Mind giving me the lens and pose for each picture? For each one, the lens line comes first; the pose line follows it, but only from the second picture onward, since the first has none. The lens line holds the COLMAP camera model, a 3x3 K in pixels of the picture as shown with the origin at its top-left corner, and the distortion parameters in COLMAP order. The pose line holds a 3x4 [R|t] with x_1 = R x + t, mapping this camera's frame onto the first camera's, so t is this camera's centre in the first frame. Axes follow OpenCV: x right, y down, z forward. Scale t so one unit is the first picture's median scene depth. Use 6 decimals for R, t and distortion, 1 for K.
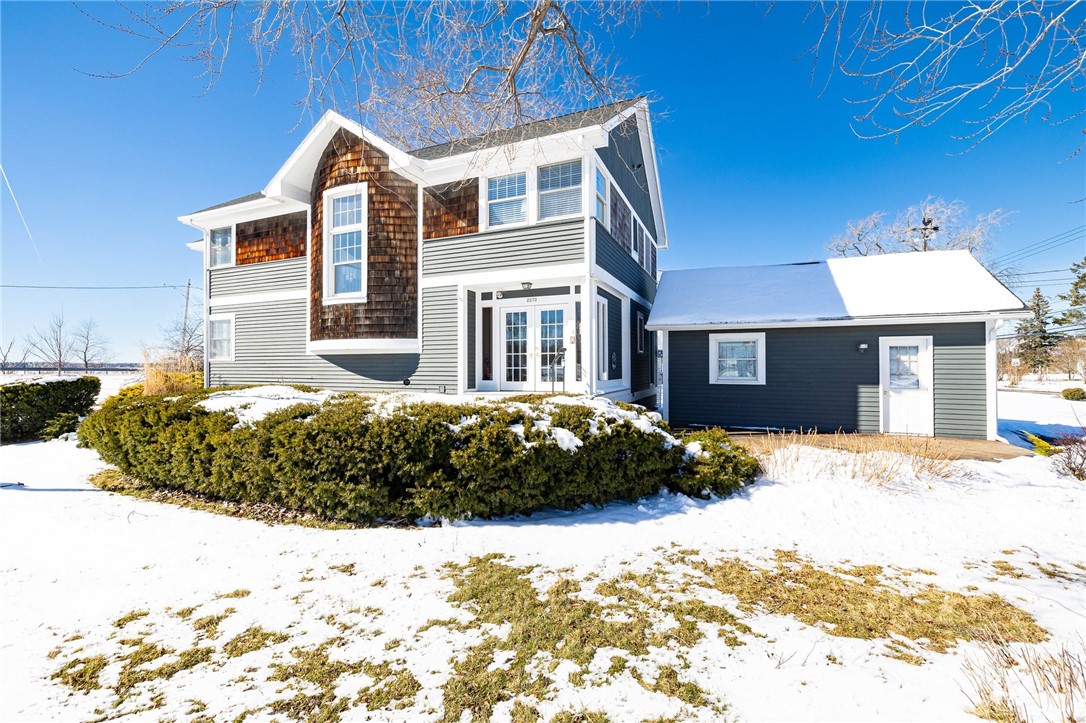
lens RADIAL K [[454.3, 0, 539.2], [0, 454.3, 360.4], [0, 0, 1]] dist [0.000340, -0.000250]
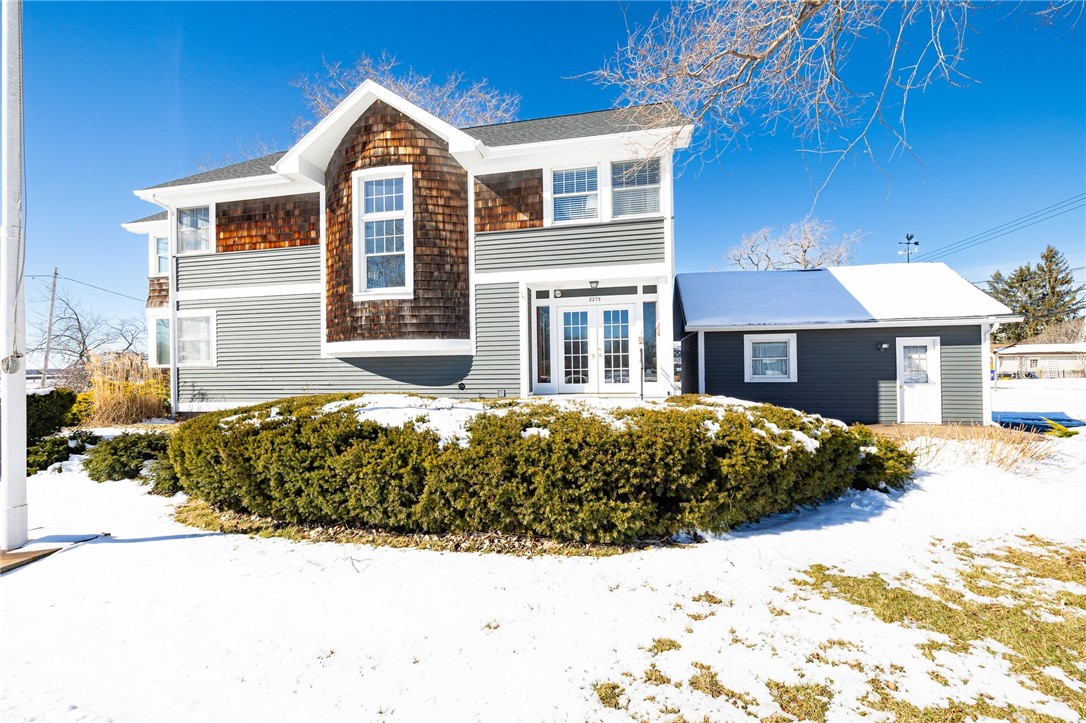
lens RADIAL K [[454.3, 0, 543.2], [0, 454.3, 363.2], [0, 0, 1]] dist [0.000340, -0.000250]
pose [[0.979855, -0.010745, 0.199421, -0.330175], [0.009915, 0.999938, 0.005159, -0.002923], [-0.199464, -0.003077, 0.979900, 0.072525]]
